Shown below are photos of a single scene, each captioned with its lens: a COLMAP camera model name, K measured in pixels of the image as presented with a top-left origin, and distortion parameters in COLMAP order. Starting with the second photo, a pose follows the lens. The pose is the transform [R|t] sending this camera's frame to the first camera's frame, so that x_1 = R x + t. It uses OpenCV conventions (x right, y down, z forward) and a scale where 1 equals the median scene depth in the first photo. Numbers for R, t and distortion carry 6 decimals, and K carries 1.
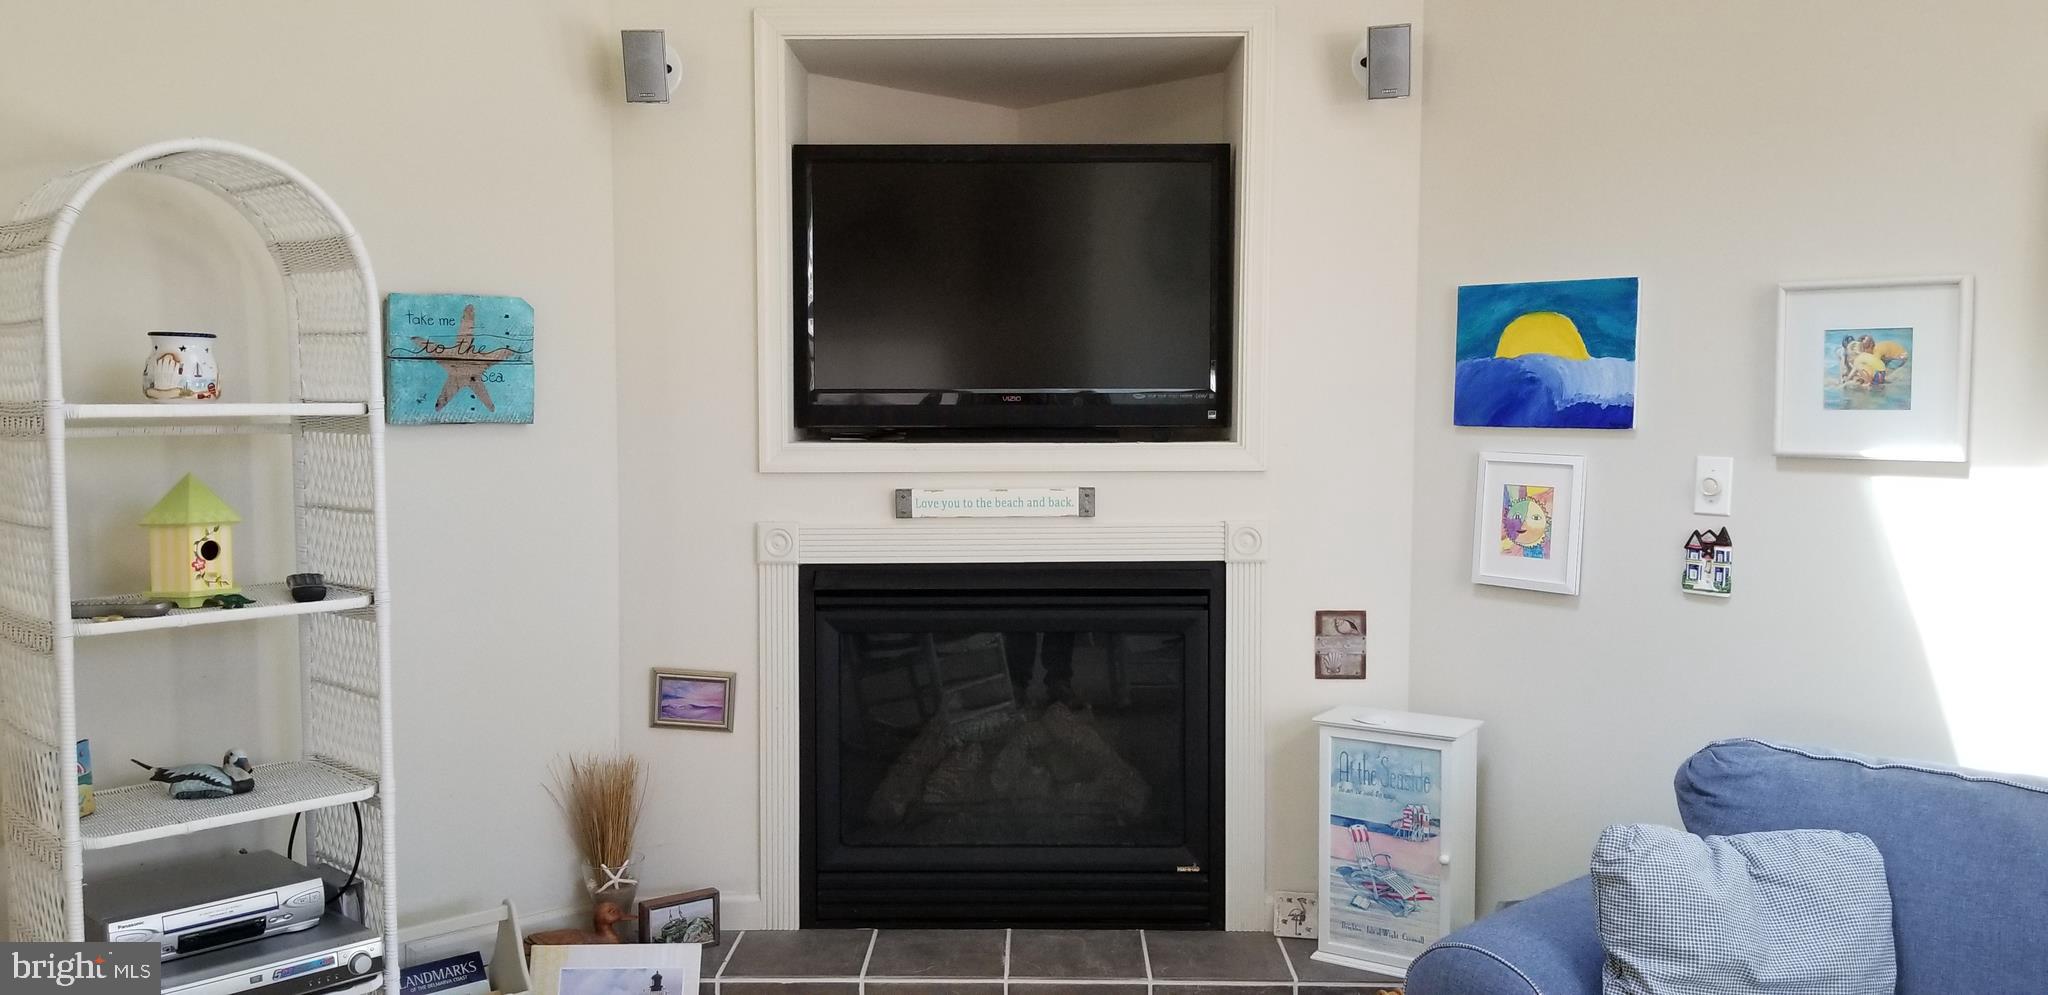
lens RADIAL K [[1603.2, 0, 1020.7], [0, 1603.2, 486.1], [0, 0, 1]] dist [0.056563, -0.010918]
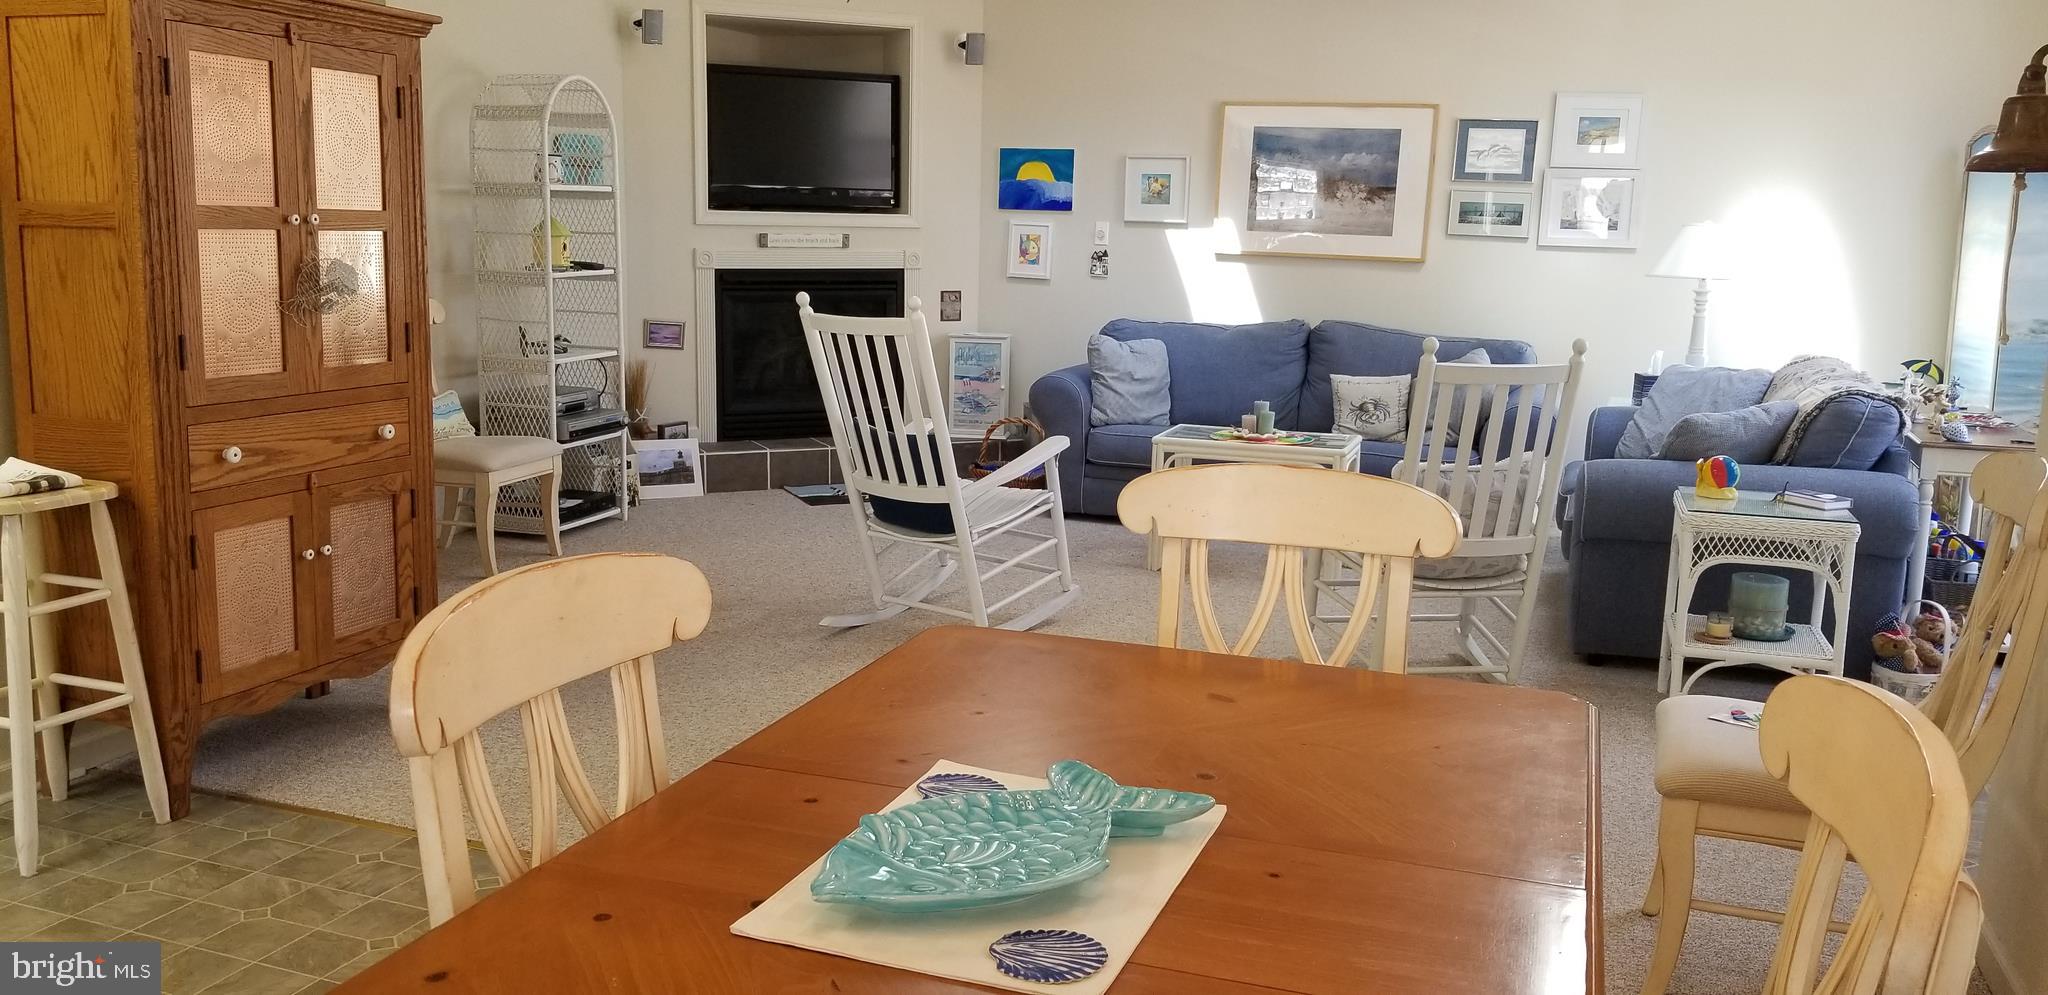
lens RADIAL K [[1603.2, 0, 1019.3], [0, 1603.2, 497.6], [0, 0, 1]] dist [0.056563, -0.010918]
pose [[0.899837, -0.057698, 0.432393, -0.749030], [0.002588, 0.991903, 0.126974, 0.083650], [-0.436218, -0.113137, 0.892700, -1.161716]]
